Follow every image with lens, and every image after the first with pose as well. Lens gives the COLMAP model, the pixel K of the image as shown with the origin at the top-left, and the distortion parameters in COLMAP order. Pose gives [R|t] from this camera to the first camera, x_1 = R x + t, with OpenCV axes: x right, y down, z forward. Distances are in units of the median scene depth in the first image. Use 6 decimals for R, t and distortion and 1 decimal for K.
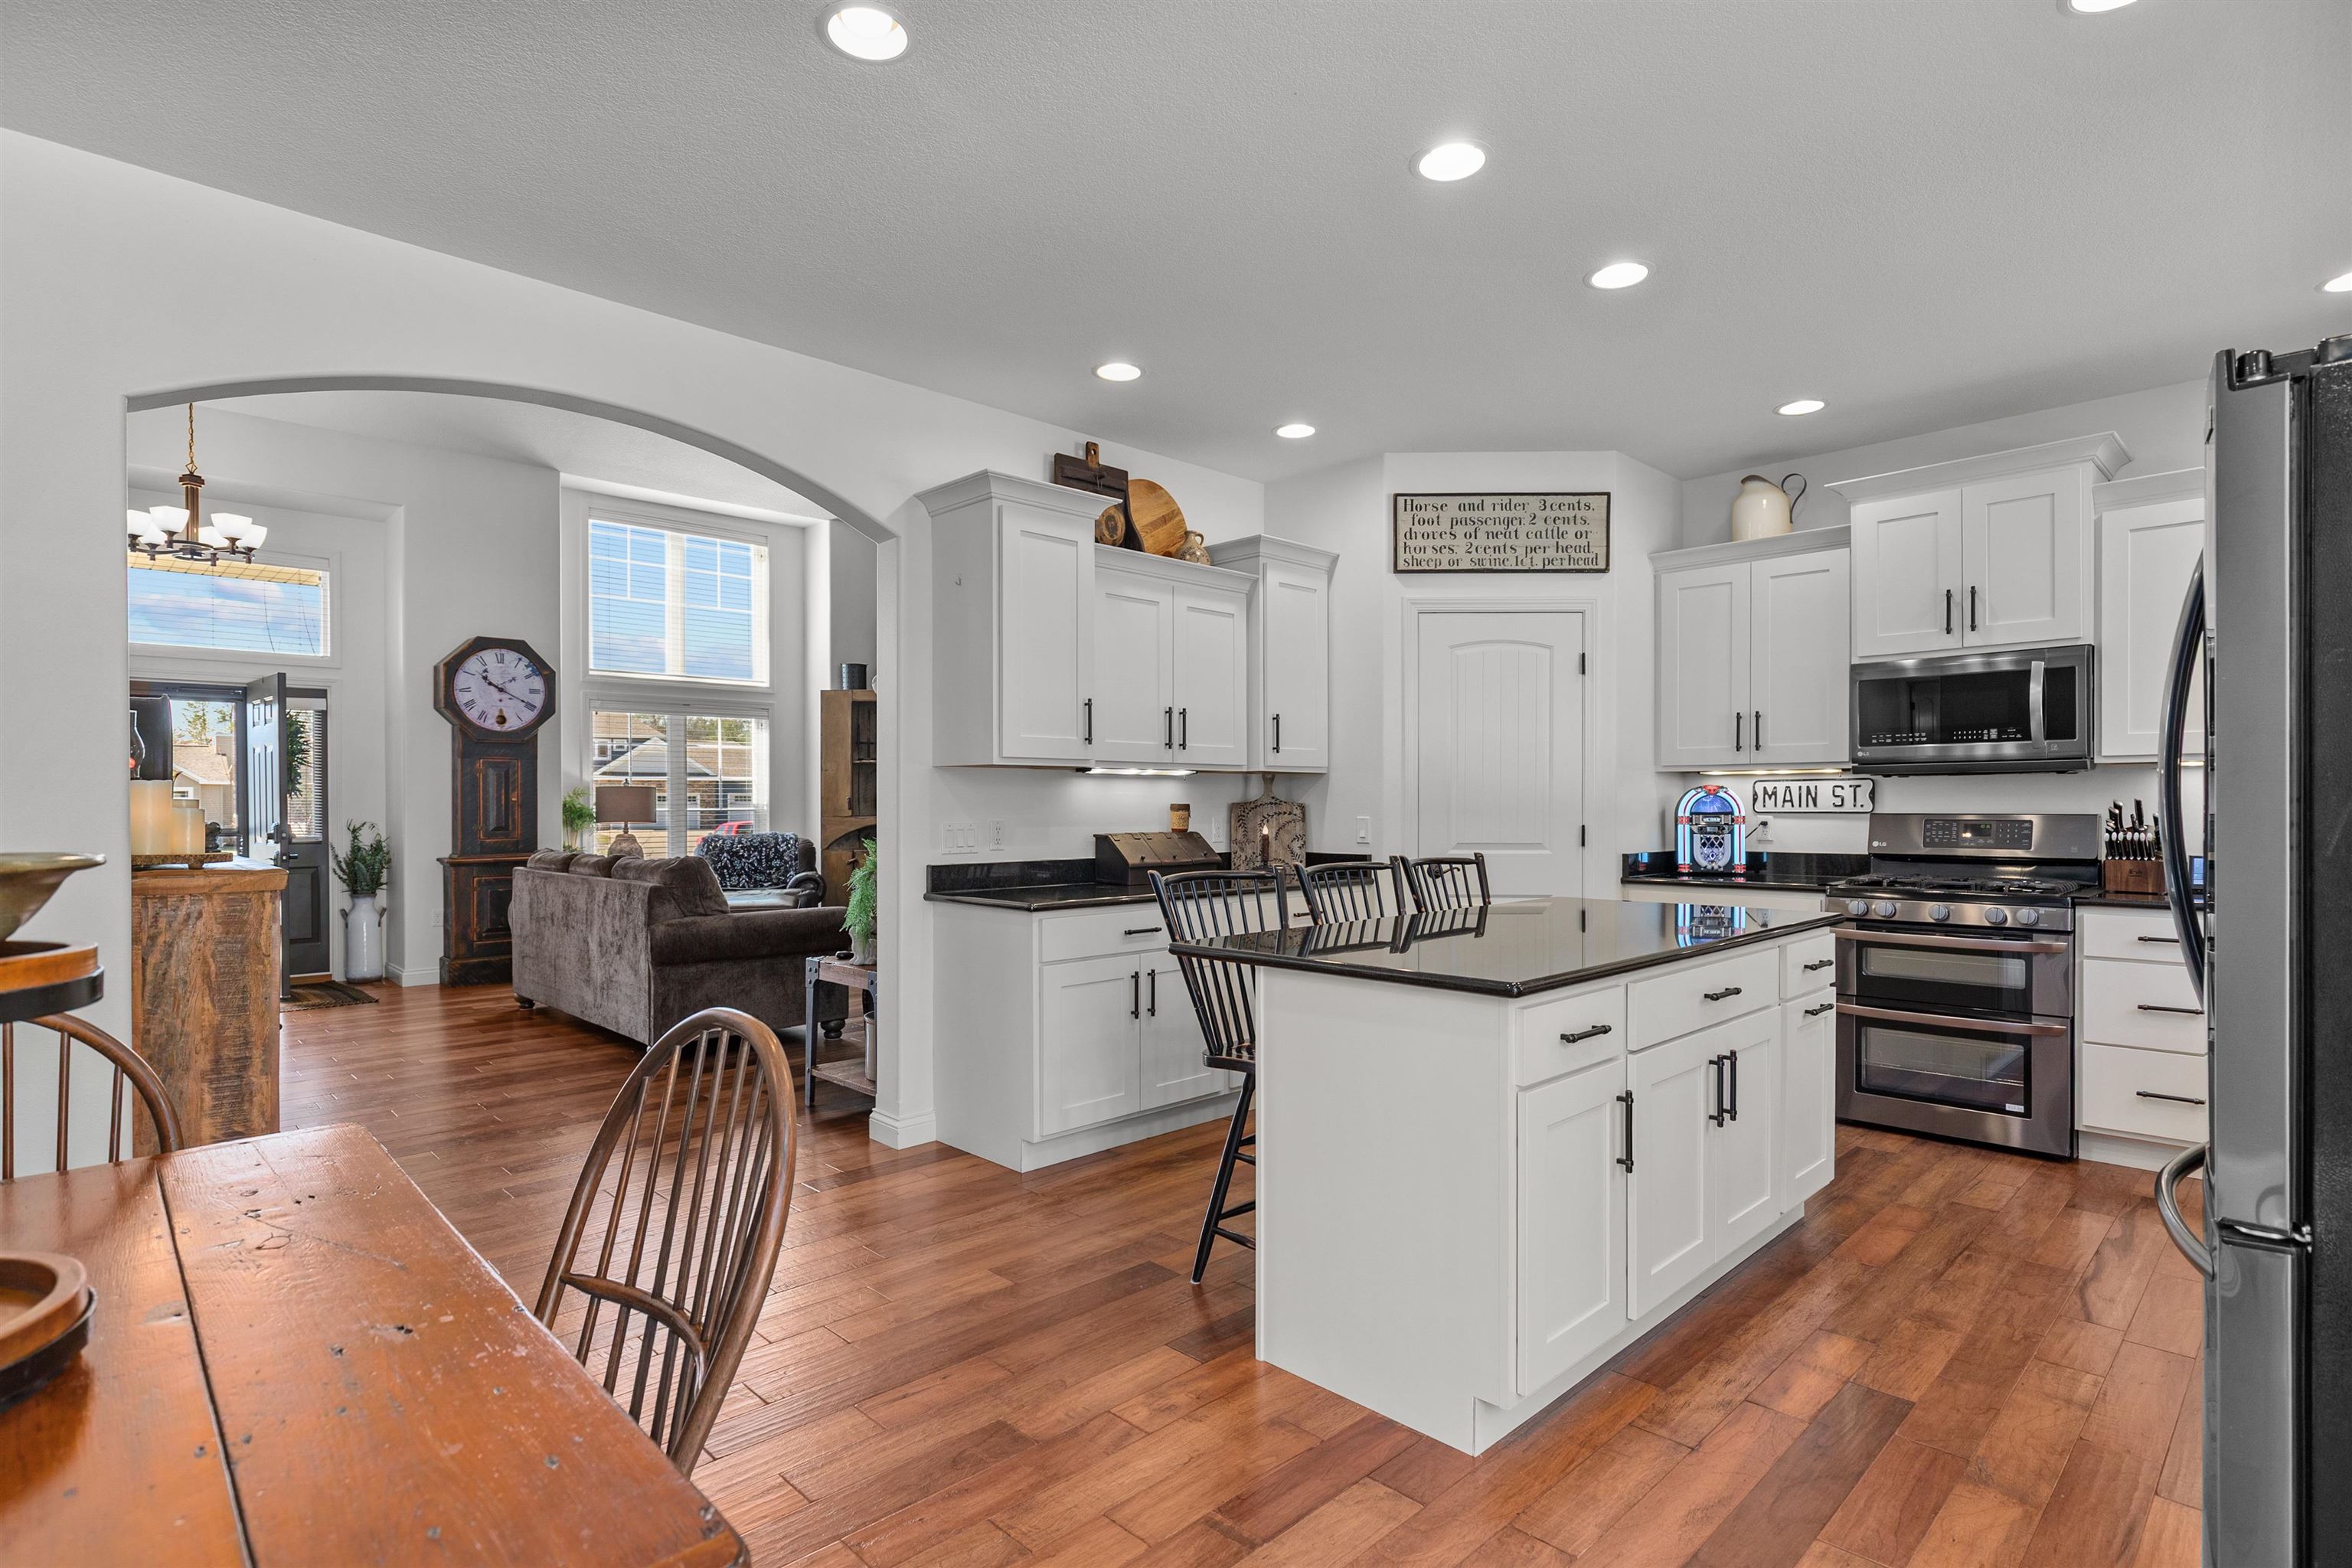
lens RADIAL K [[1166.6, 0, 1177.6], [0, 1166.6, 807.1], [0, 0, 1]] dist [0.003355, 0.000723]
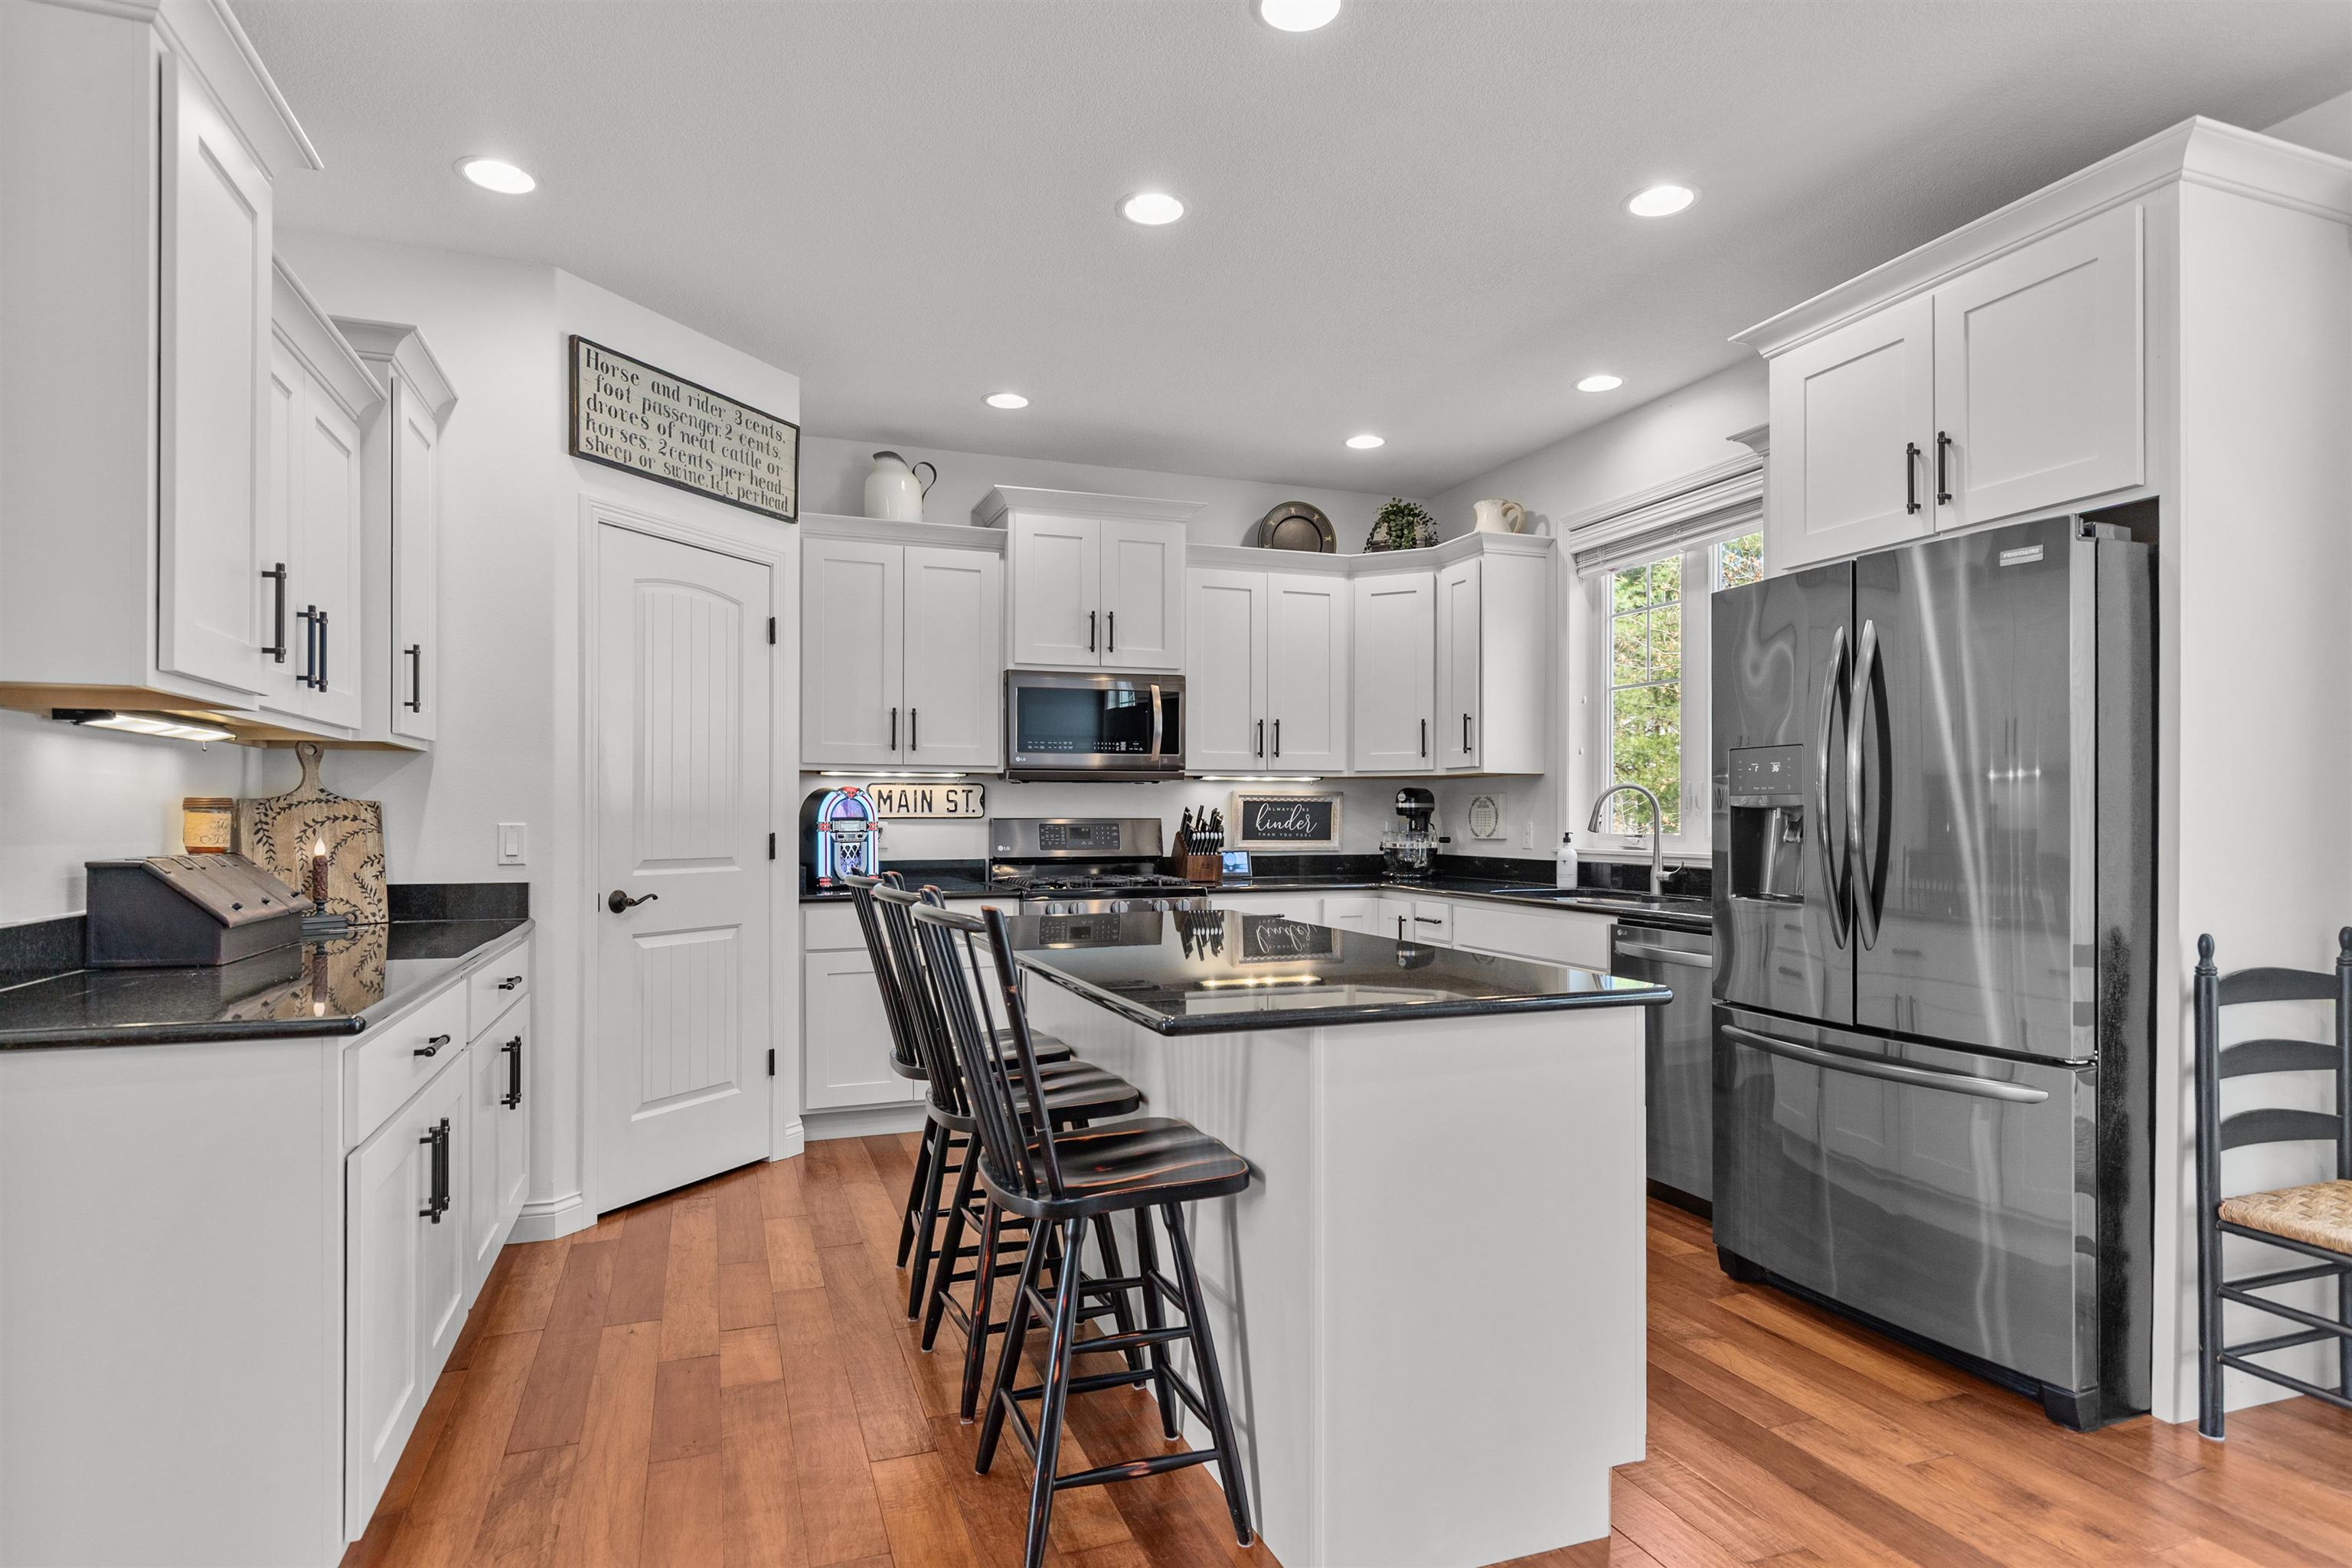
lens RADIAL K [[1263.0, 0, 1176.6], [0, 1263.0, 808.5], [0, 0, 1]] dist [0.013581, -0.000024]
pose [[0.402475, 0.009071, 0.915386, -0.333936], [0.002642, 0.999935, -0.011070, 0.009182], [-0.915427, 0.006874, 0.402425, 0.400322]]
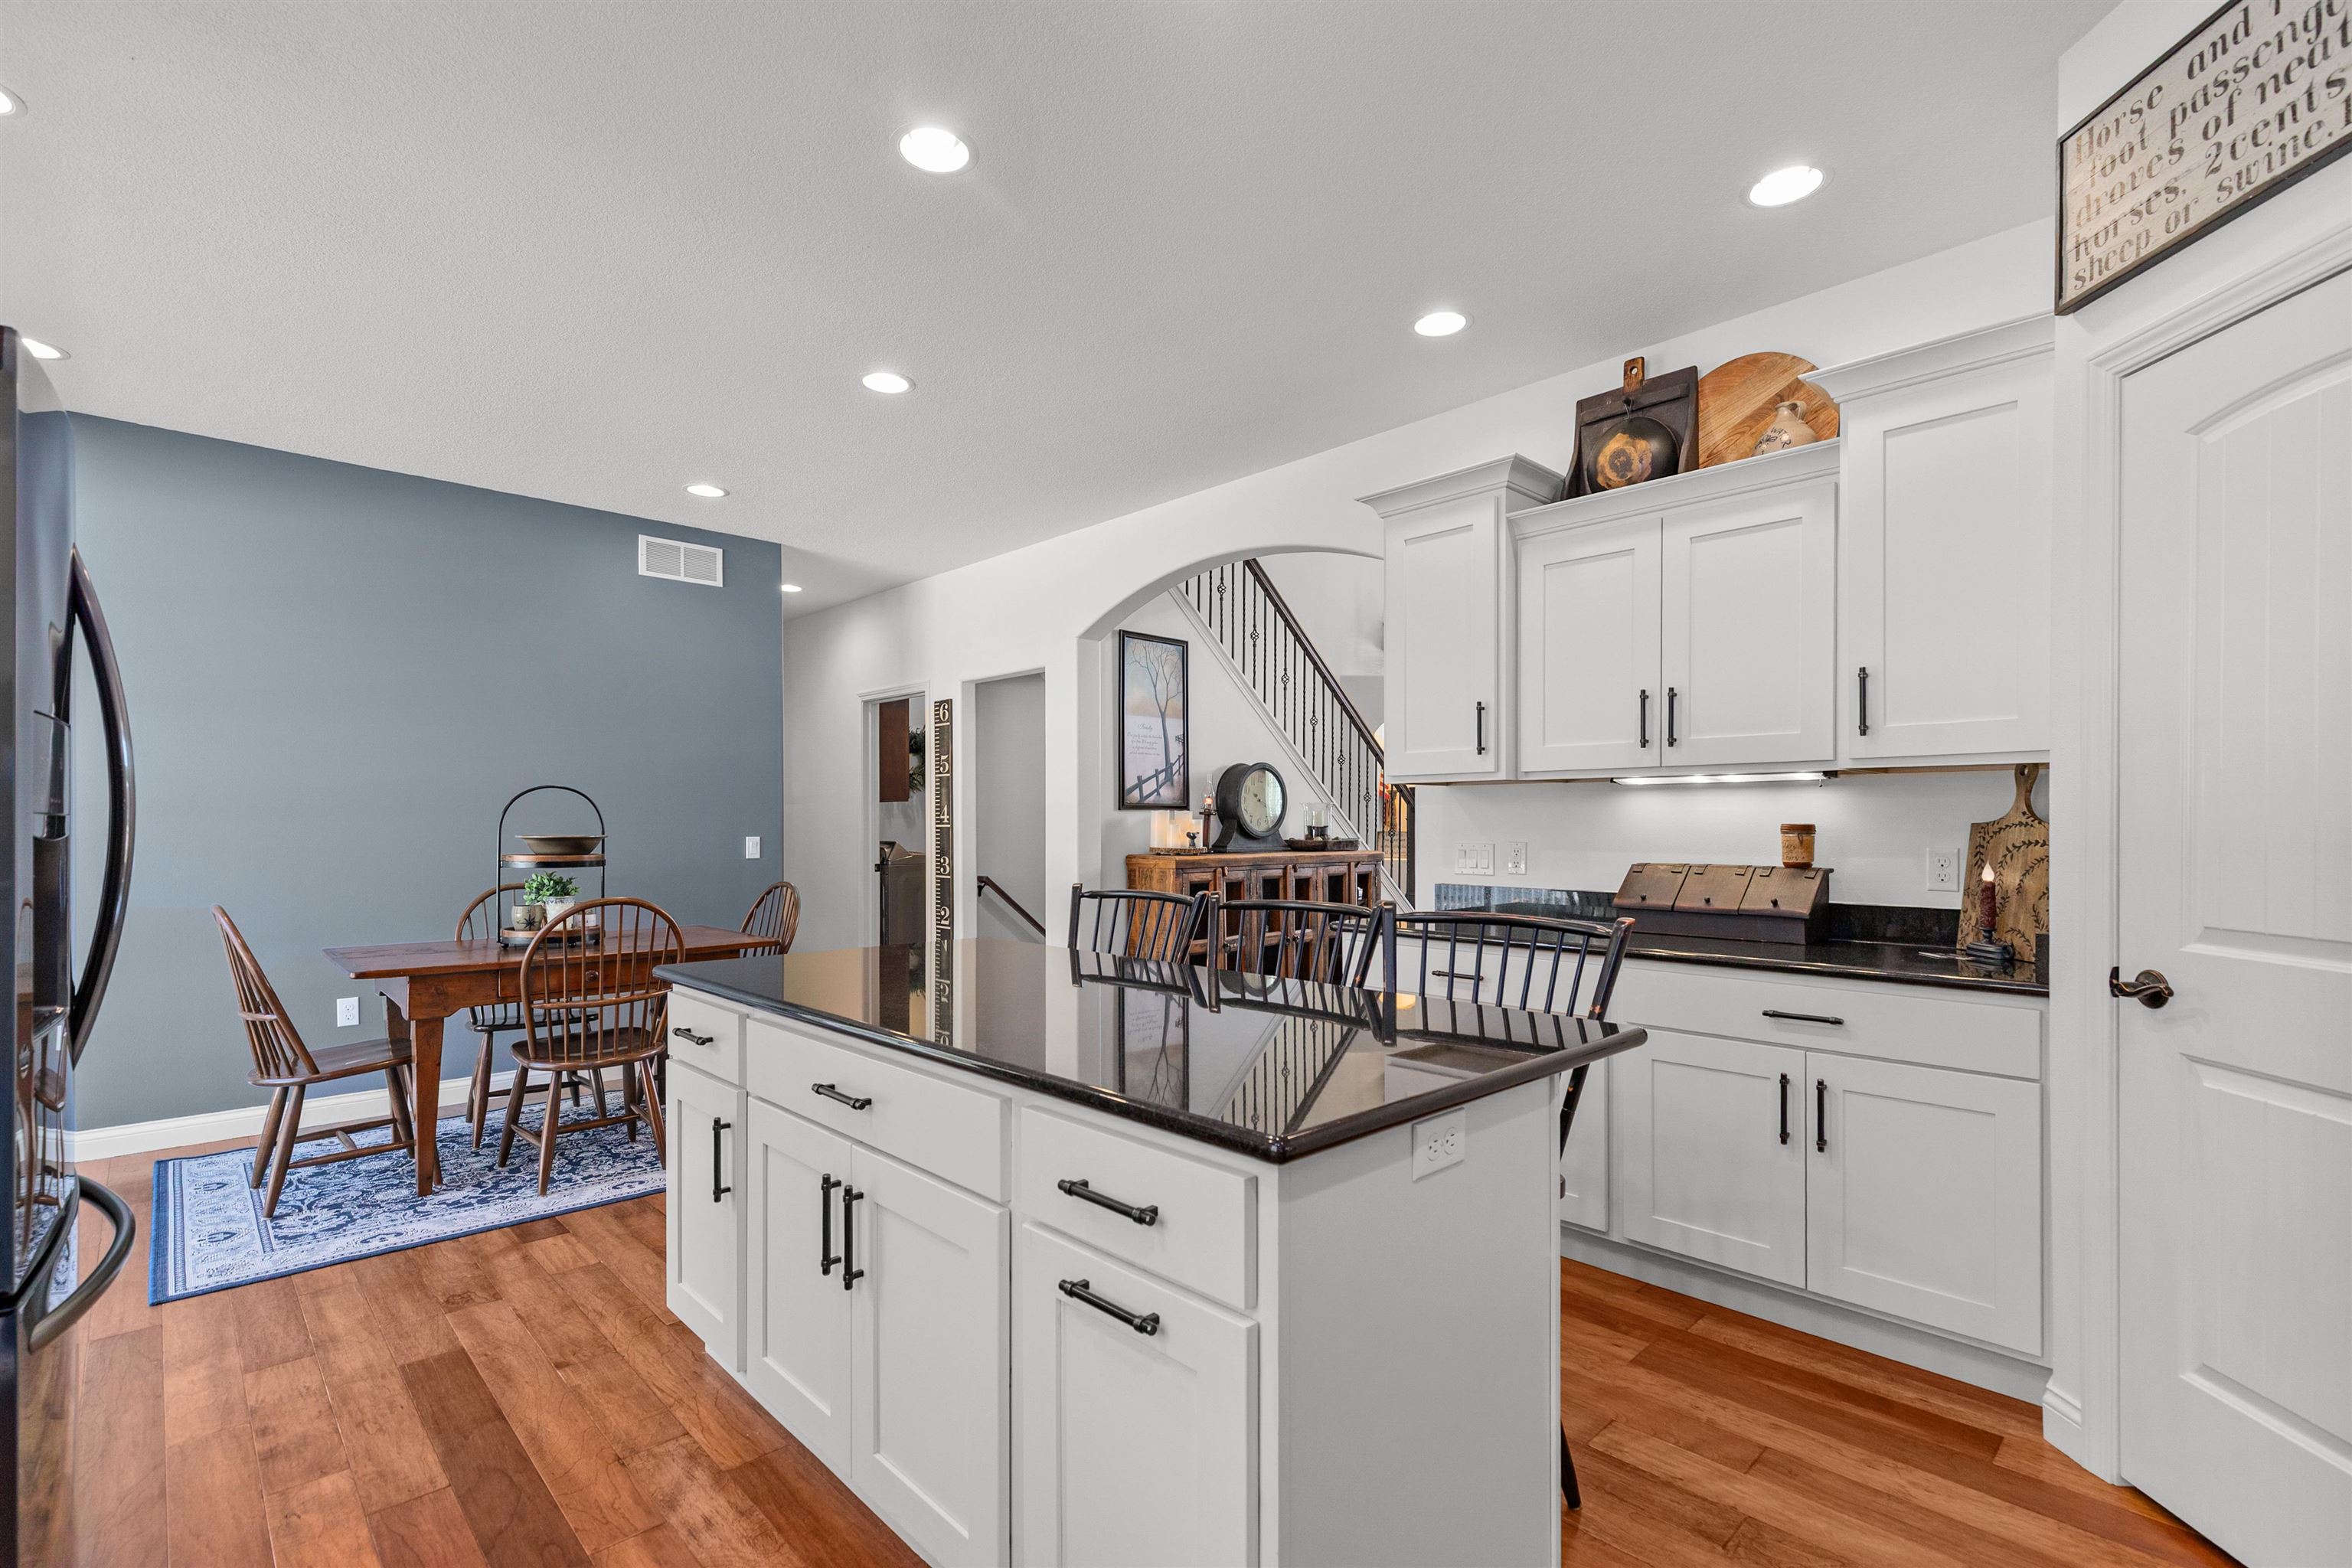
lens RADIAL K [[1060.1, 0, 1186.9], [0, 1060.1, 836.8], [0, 0, 1]] dist [0.004495, 0.000596]
pose [[-0.001057, 0.017394, -0.999848, 0.605349], [-0.003646, 0.999842, 0.017398, -0.004532], [0.999993, 0.003664, -0.000994, 0.665049]]
